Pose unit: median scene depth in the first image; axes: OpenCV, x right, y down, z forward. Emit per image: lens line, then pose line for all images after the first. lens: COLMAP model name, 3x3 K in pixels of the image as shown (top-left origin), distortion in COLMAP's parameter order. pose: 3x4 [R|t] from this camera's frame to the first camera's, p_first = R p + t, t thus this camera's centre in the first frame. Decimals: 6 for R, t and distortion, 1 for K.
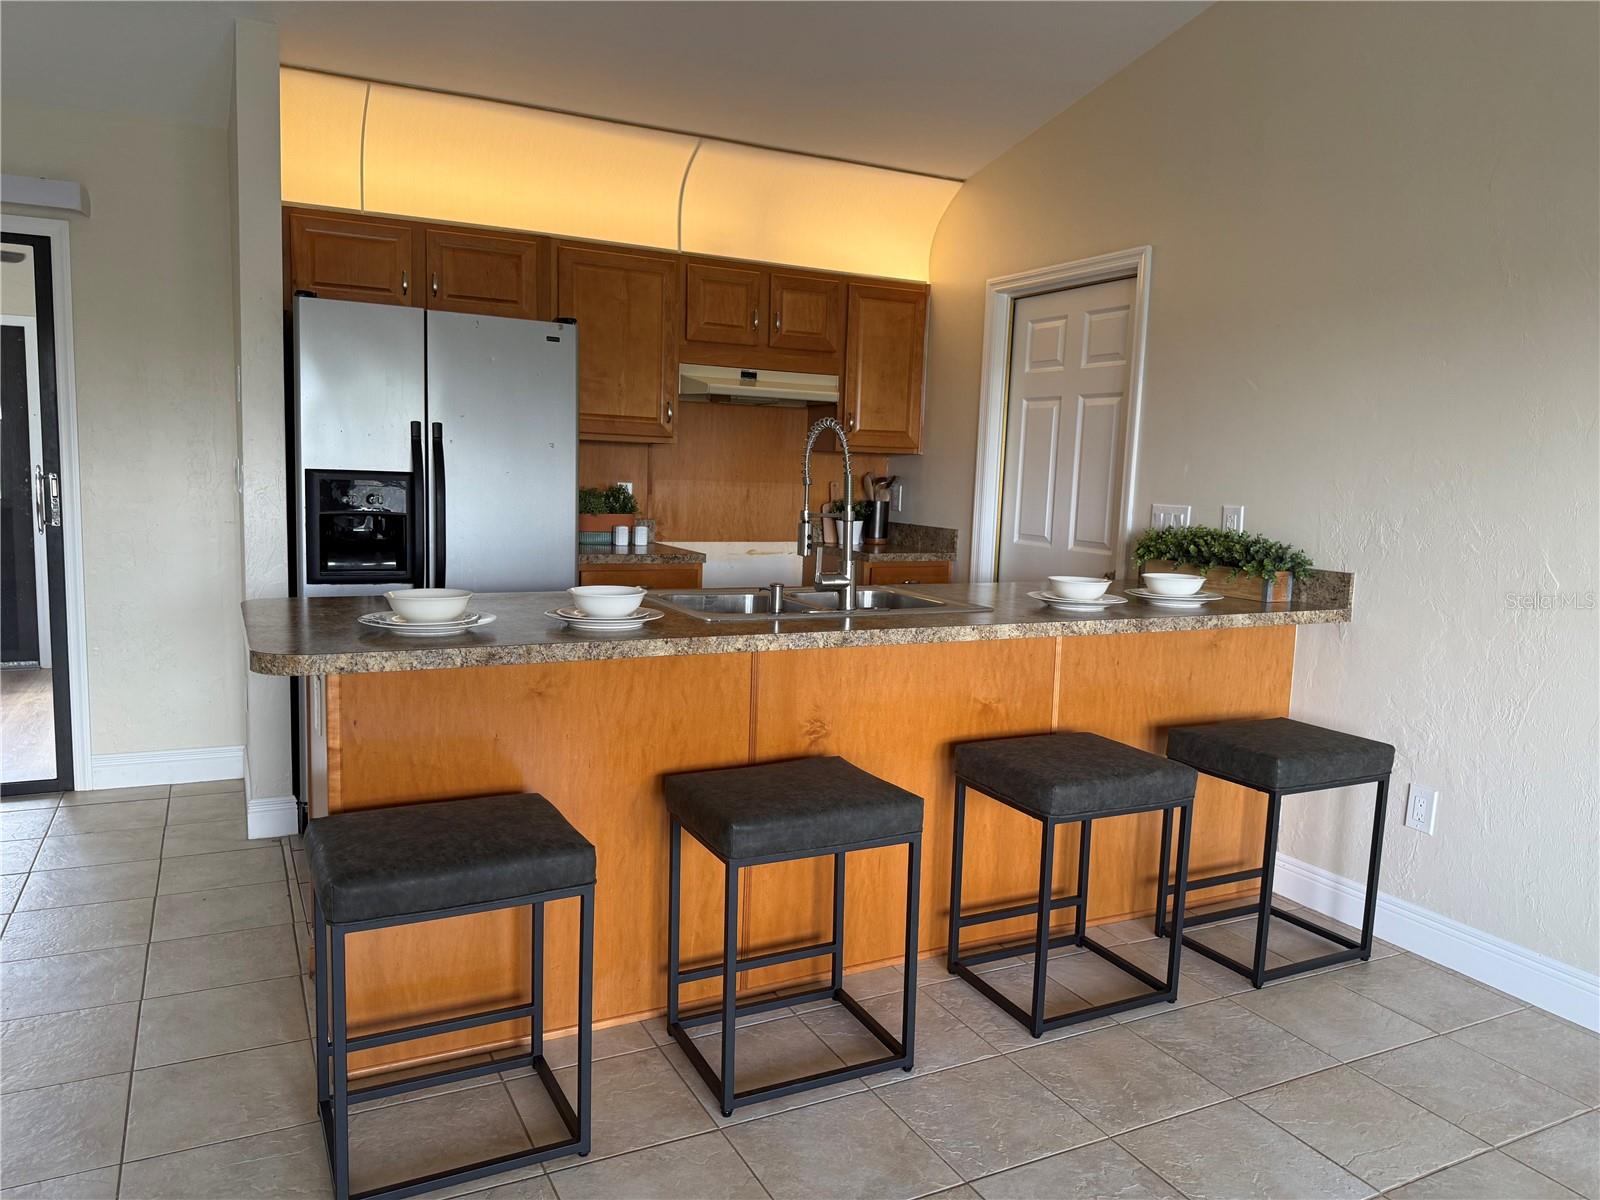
lens RADIAL K [[1147.2, 0, 783.2], [0, 1147.2, 619.2], [0, 0, 1]] dist [0.138942, -0.175639]
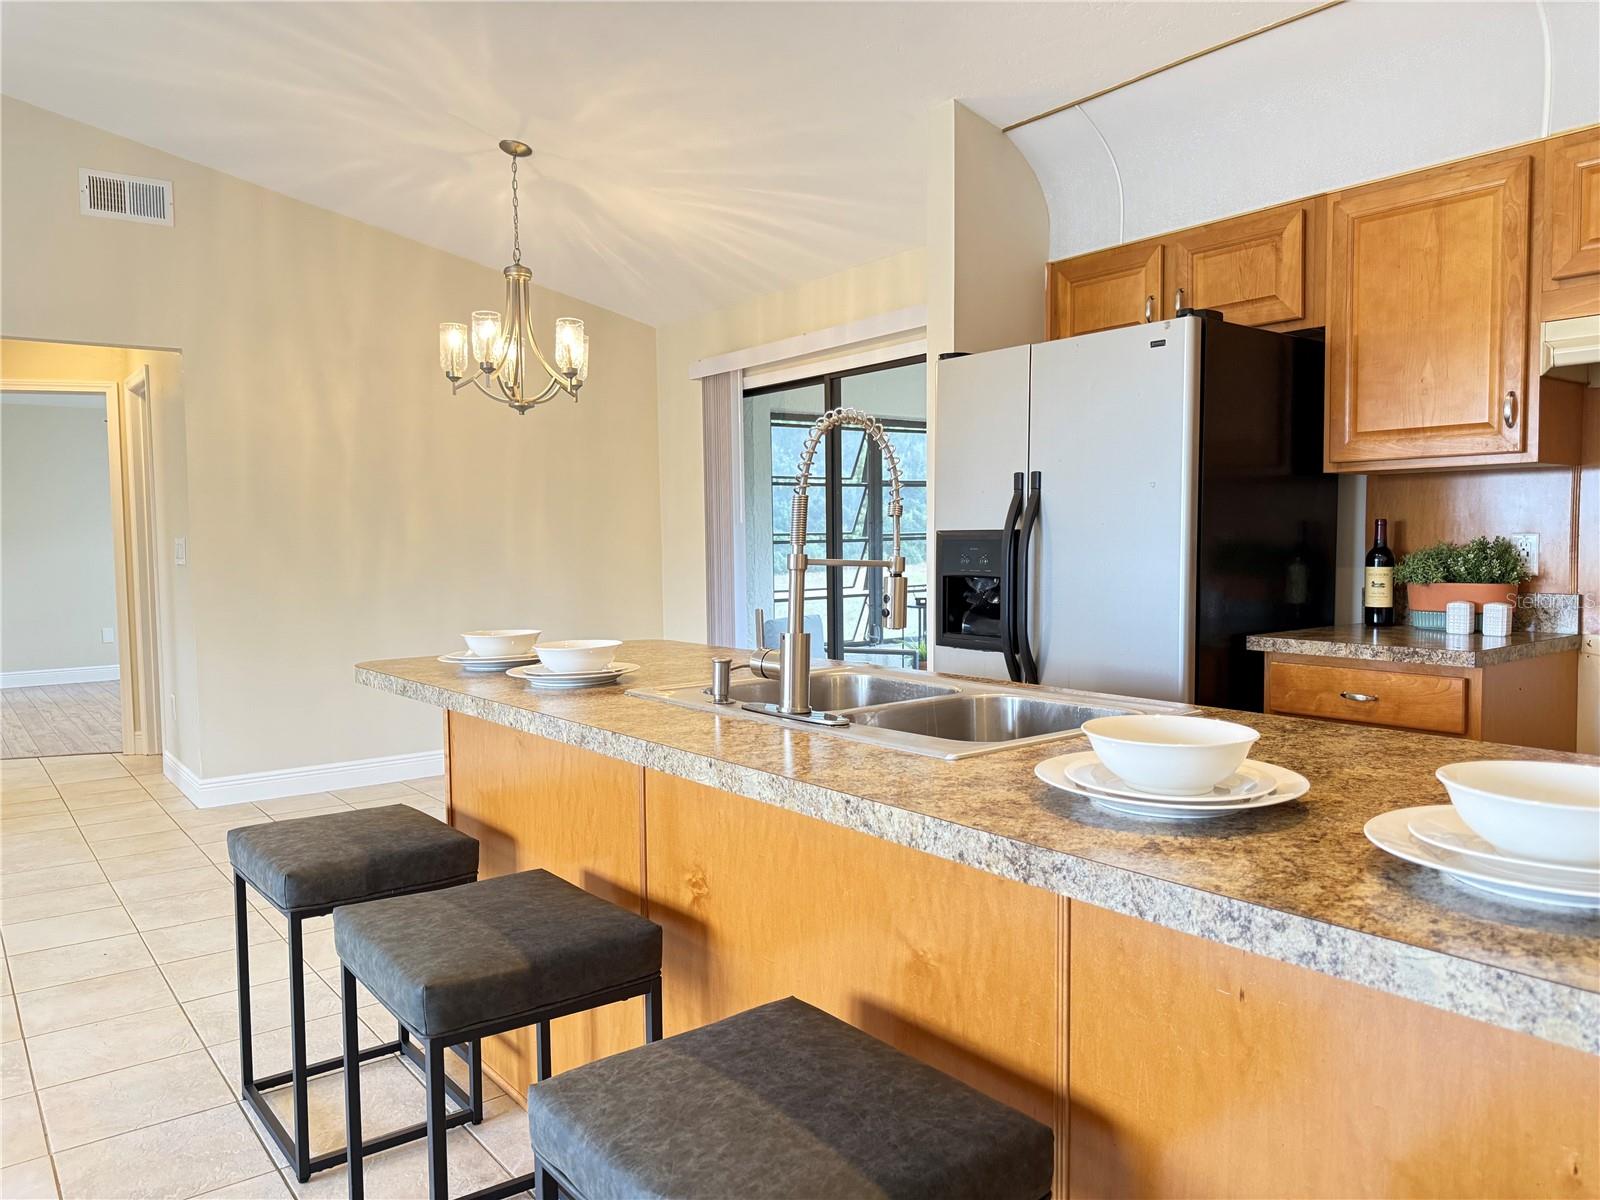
lens RADIAL K [[1130.6, 0, 803.0], [0, 1130.6, 602.0], [0, 0, 1]] dist [0.106049, -0.147608]
pose [[0.191089, 0.022493, -0.981315, 0.466042], [-0.111633, 0.993749, 0.001040, -0.049108], [0.975204, 0.109349, 0.192405, 0.625306]]
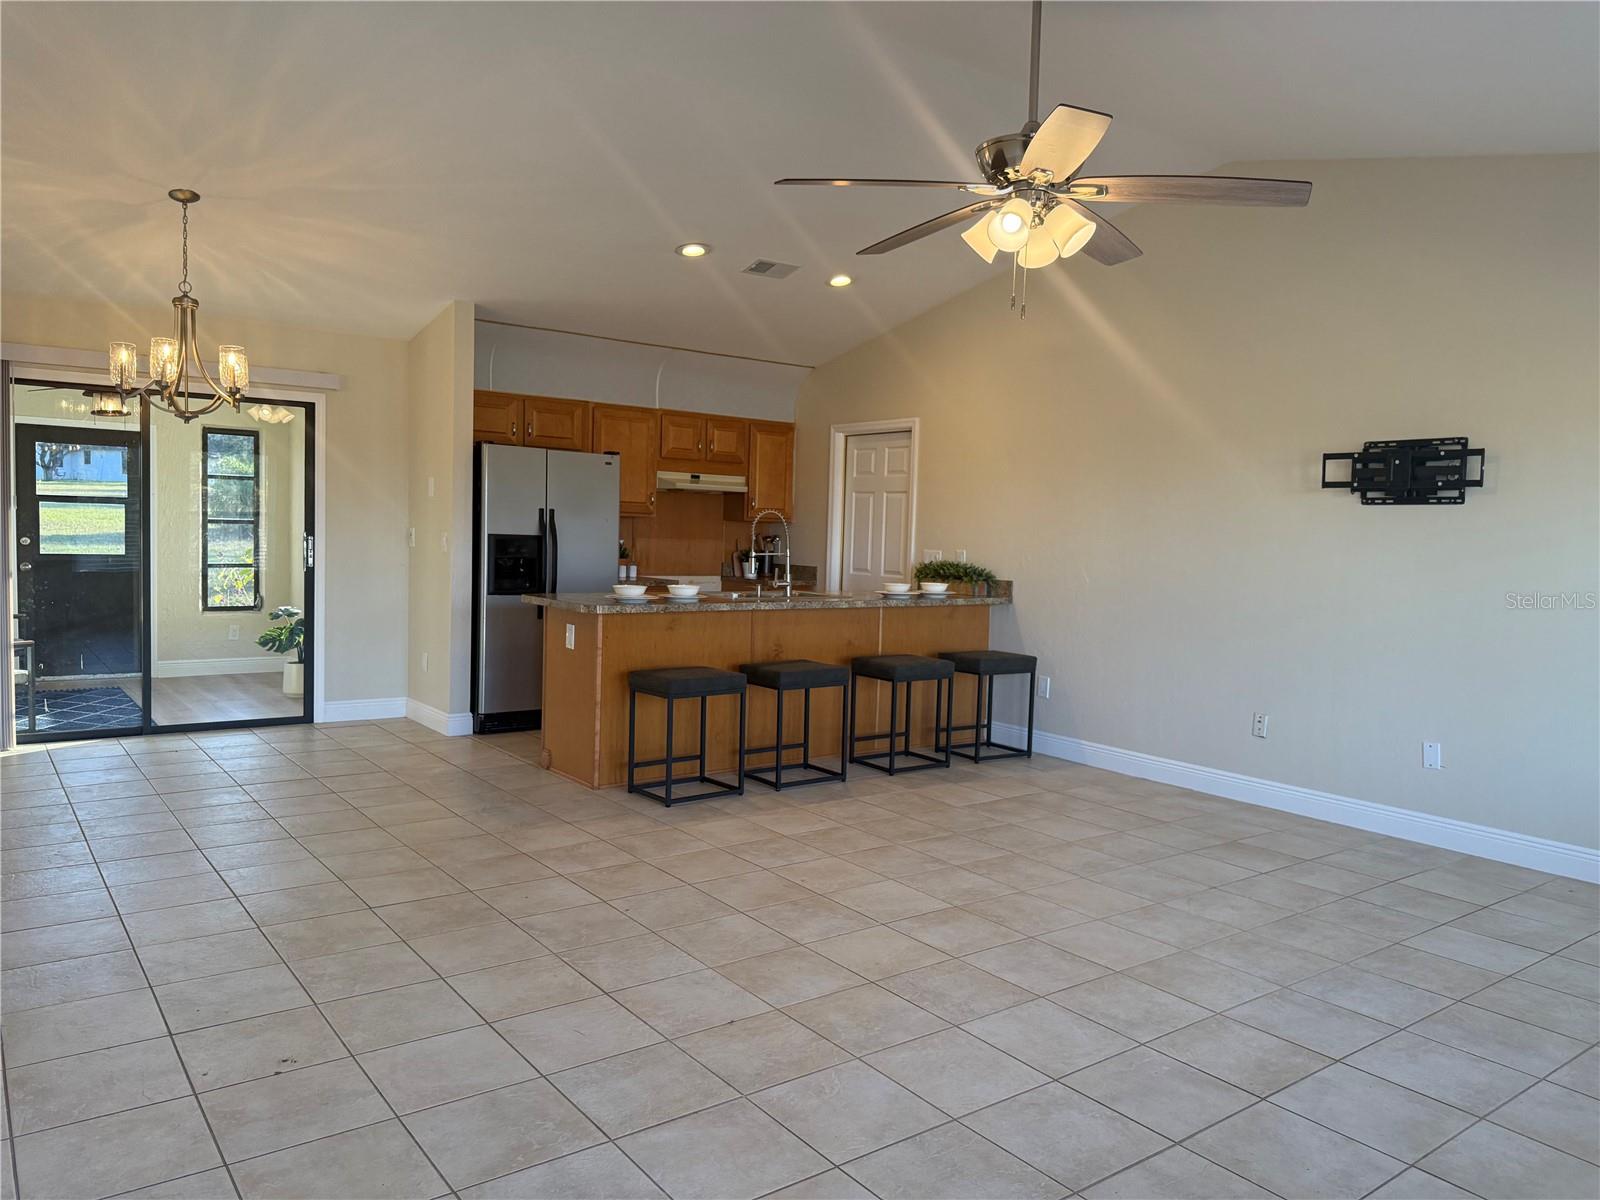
lens RADIAL K [[1147.2, 0, 783.2], [0, 1147.2, 619.2], [0, 0, 1]] dist [0.138942, -0.175639]
pose [[0.985617, -0.016643, 0.168171, -0.227243], [0.024937, 0.998568, -0.047330, 0.097085], [-0.167142, 0.050842, 0.984621, -0.810113]]
